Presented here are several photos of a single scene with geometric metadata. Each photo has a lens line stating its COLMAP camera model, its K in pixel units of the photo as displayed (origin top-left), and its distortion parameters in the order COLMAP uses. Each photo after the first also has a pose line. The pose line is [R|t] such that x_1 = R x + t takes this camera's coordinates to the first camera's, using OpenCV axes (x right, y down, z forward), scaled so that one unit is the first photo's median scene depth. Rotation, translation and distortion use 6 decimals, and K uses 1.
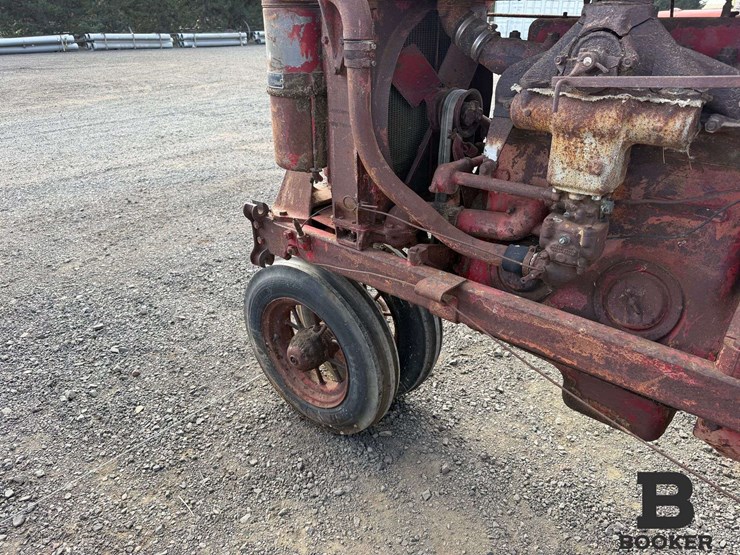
lens RADIAL K [[521.0, 0, 365.6], [0, 521.0, 276.4], [0, 0, 1]] dist [0.044967, -0.059732]
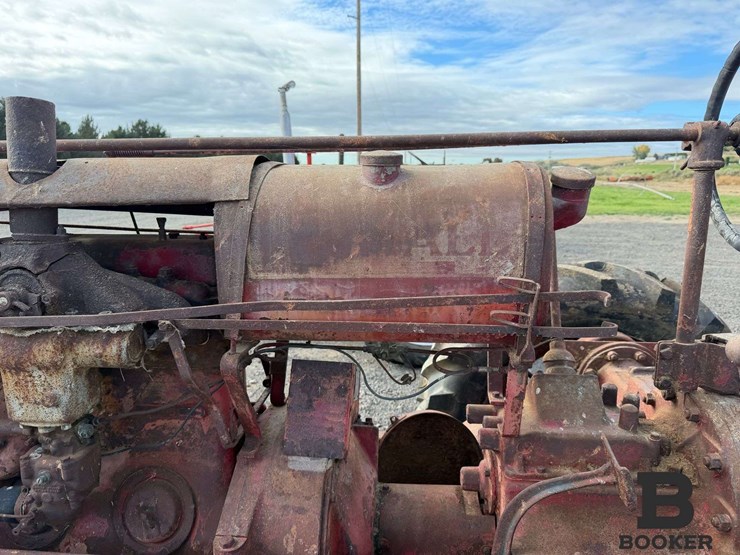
lens RADIAL K [[521.0, 0, 368.5], [0, 521.0, 274.8], [0, 0, 1]] dist [0.044967, -0.059732]
pose [[0.798936, -0.105437, 0.592102, 0.277634], [0.259727, 0.948461, -0.181561, -0.078114], [-0.542442, 0.298841, 0.785144, -0.086179]]
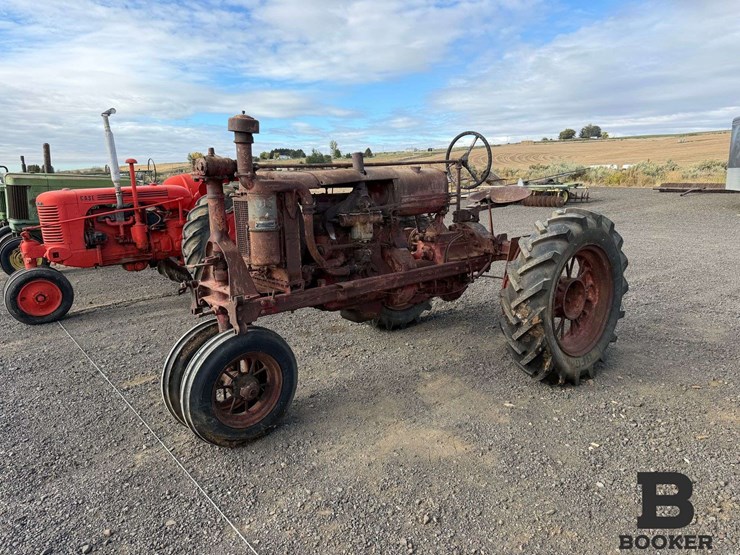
lens RADIAL K [[534.9, 0, 377.7], [0, 534.9, 279.1], [0, 0, 1]] dist [-0.011875, -0.011524]
pose [[0.126679, -0.183045, 0.974909, -2.478181], [0.458374, 0.882402, 0.106116, -0.219330], [-0.879685, 0.433430, 0.195684, 0.300891]]
